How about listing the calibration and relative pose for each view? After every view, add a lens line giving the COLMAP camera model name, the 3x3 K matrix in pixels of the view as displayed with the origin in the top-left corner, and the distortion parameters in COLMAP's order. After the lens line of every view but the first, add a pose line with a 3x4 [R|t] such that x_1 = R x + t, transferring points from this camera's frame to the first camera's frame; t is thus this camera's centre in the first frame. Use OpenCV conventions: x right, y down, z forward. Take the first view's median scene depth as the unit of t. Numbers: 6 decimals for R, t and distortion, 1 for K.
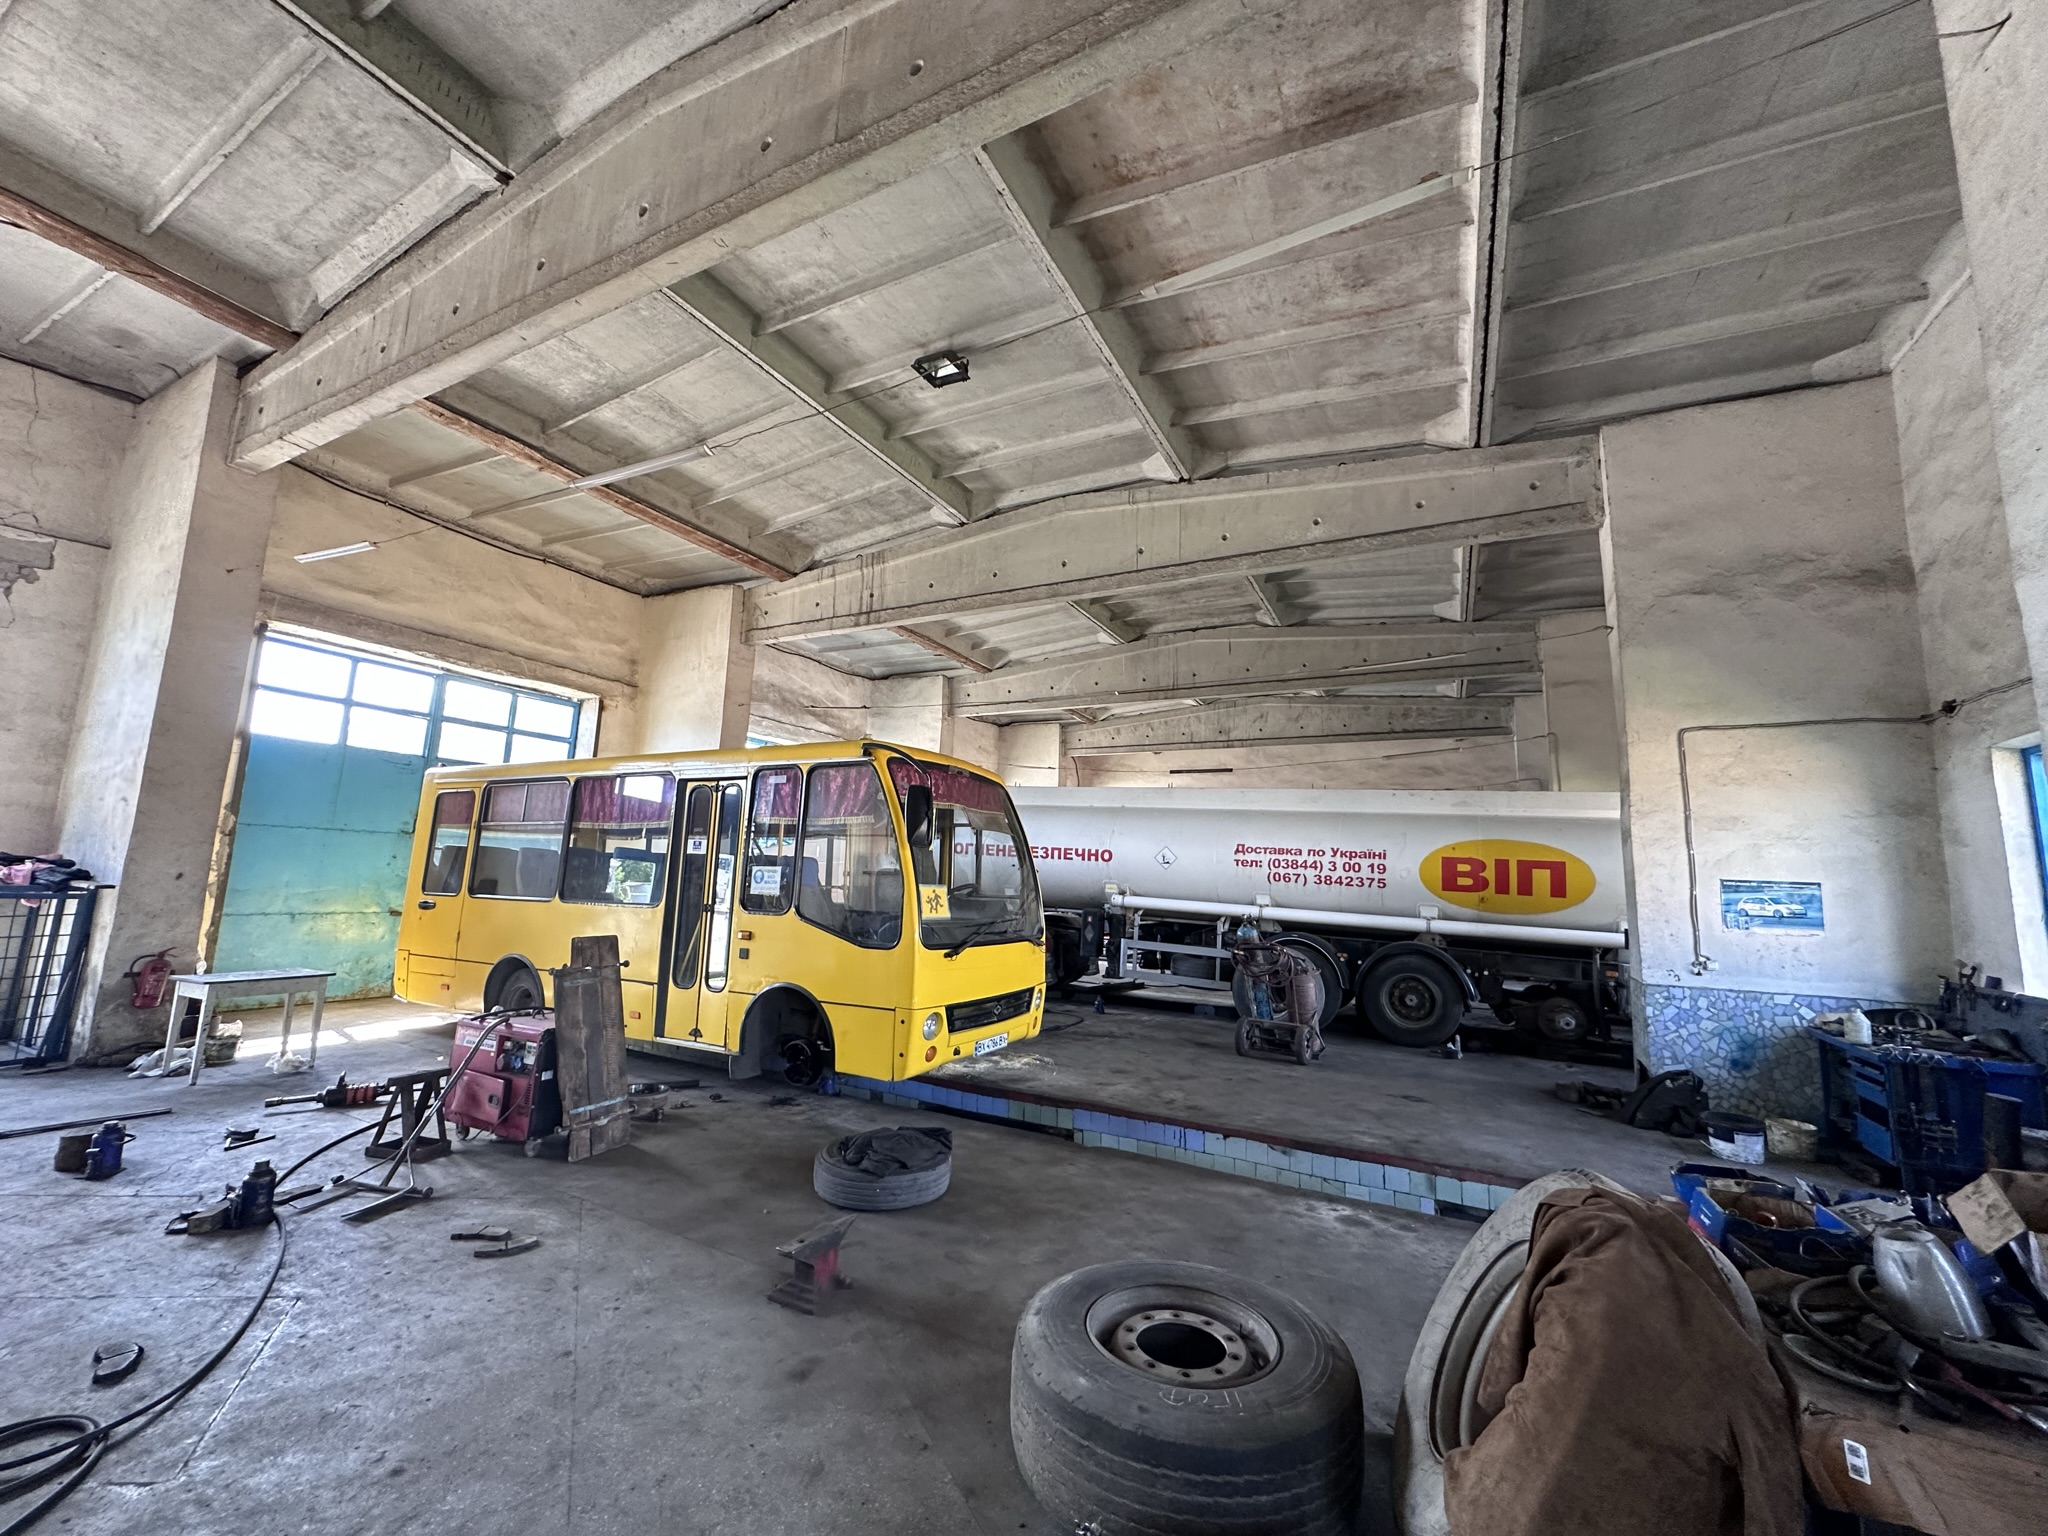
lens RADIAL K [[815.5, 0, 1027.8], [0, 815.5, 762.3], [0, 0, 1]] dist [-0.001908, -0.000202]
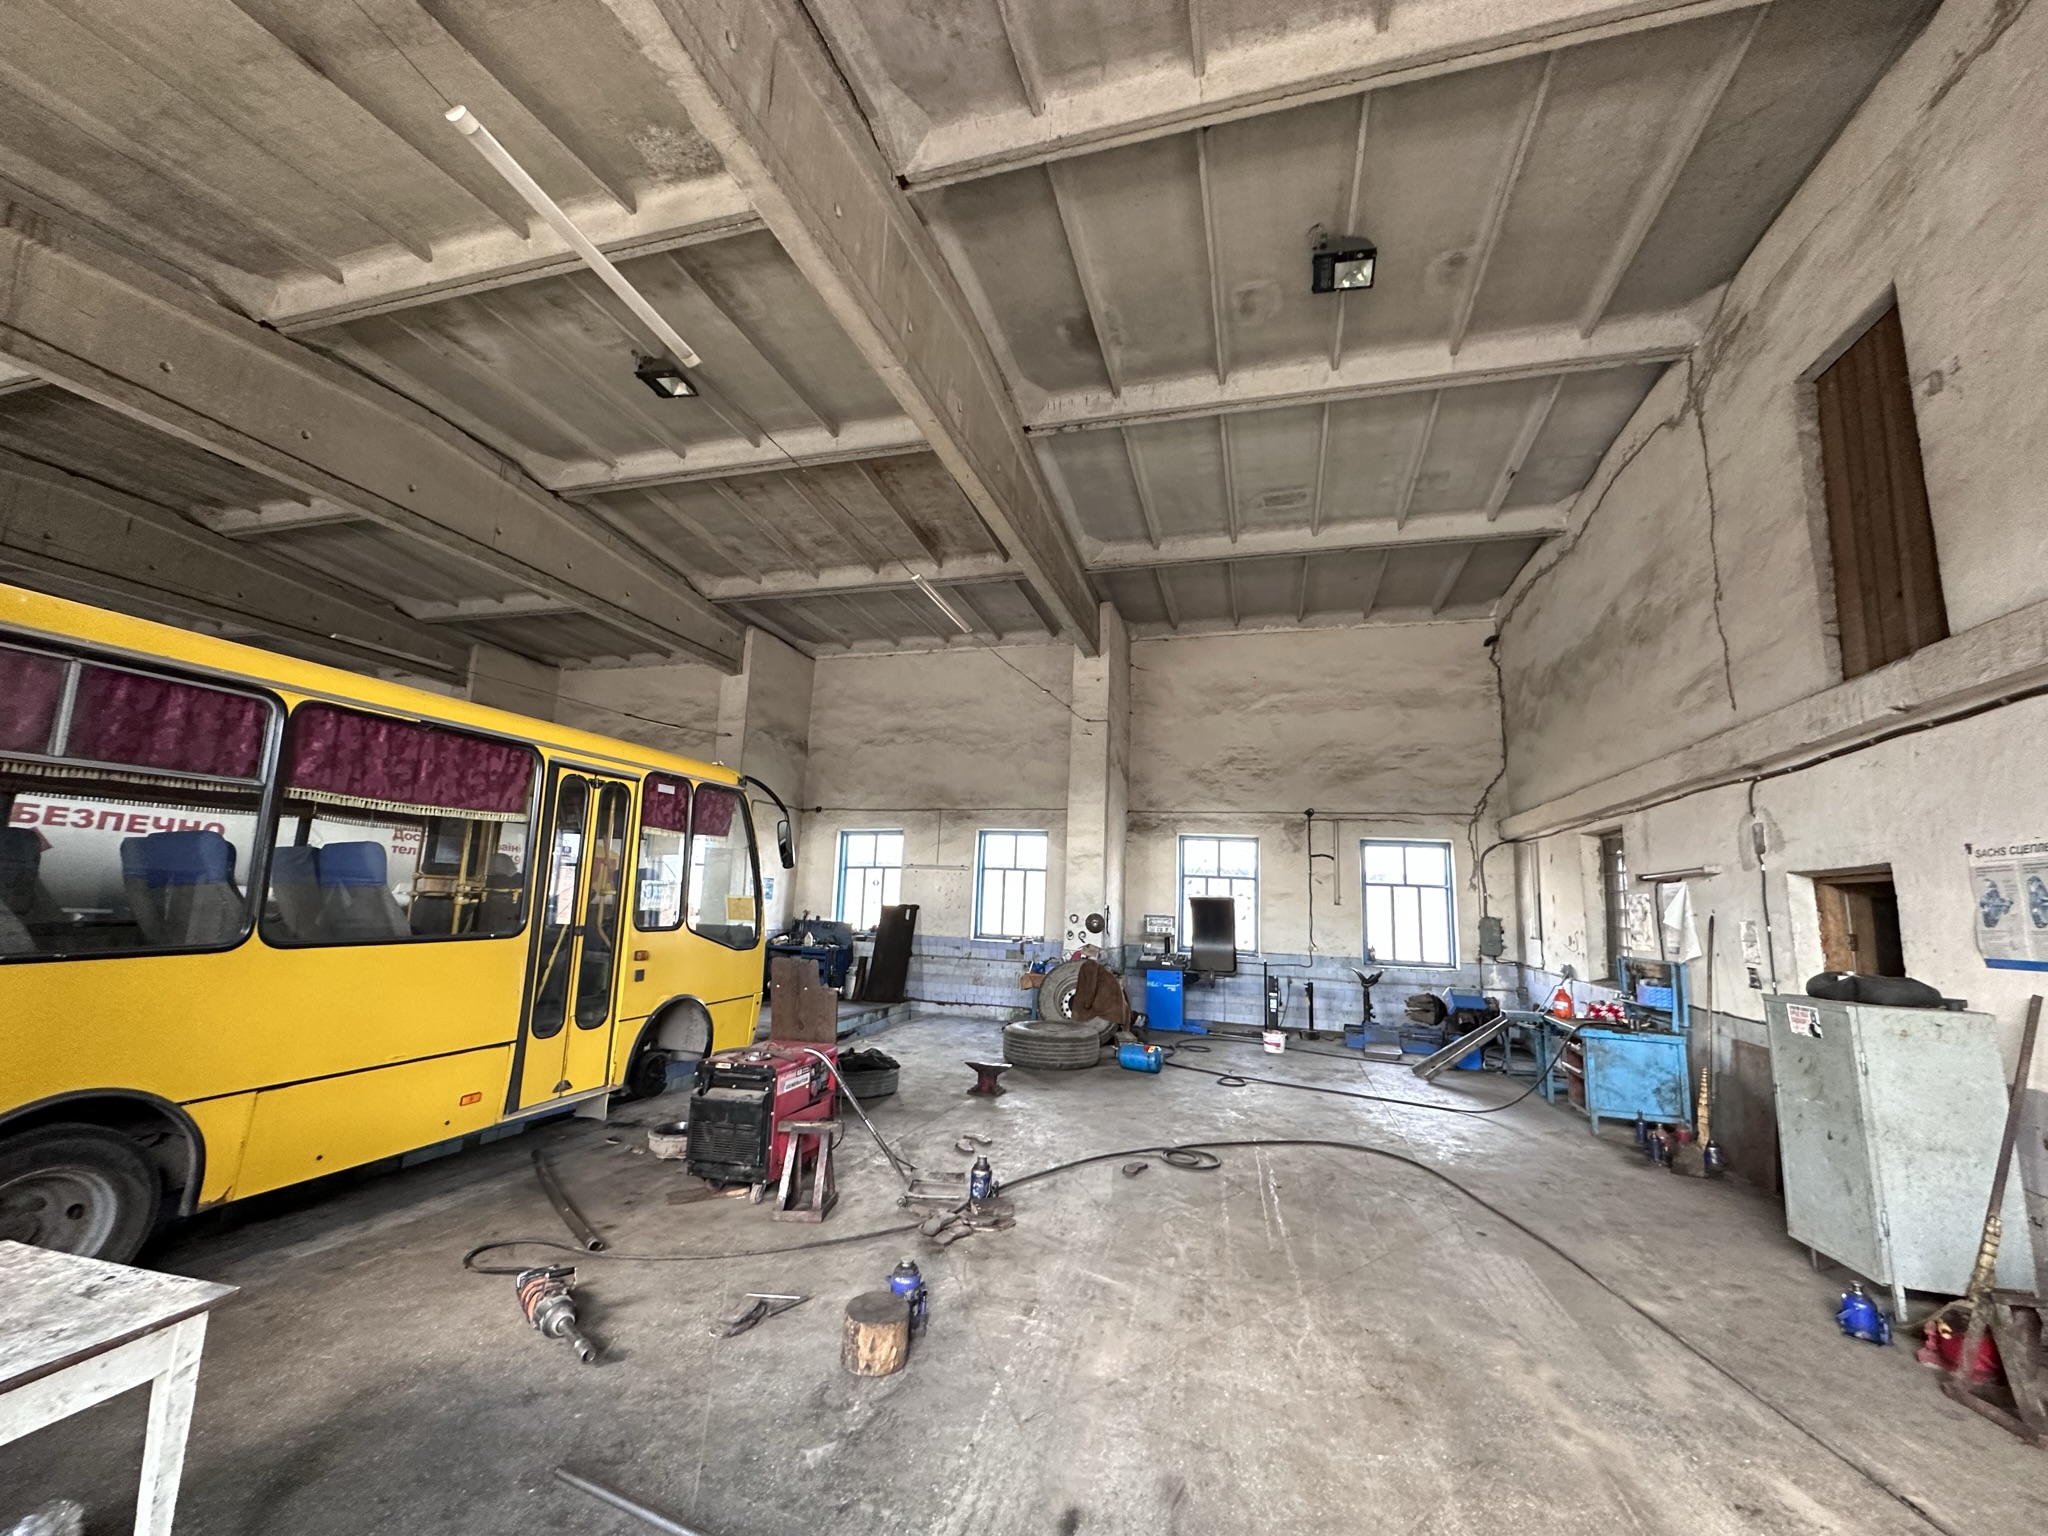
lens RADIAL K [[815.5, 0, 1027.8], [0, 815.5, 762.3], [0, 0, 1]] dist [-0.001908, -0.000202]
pose [[-0.196673, 0.121178, 0.972952, -1.356117], [-0.181266, 0.970733, -0.157543, 0.066100], [-0.963568, -0.207347, -0.168952, 0.780962]]
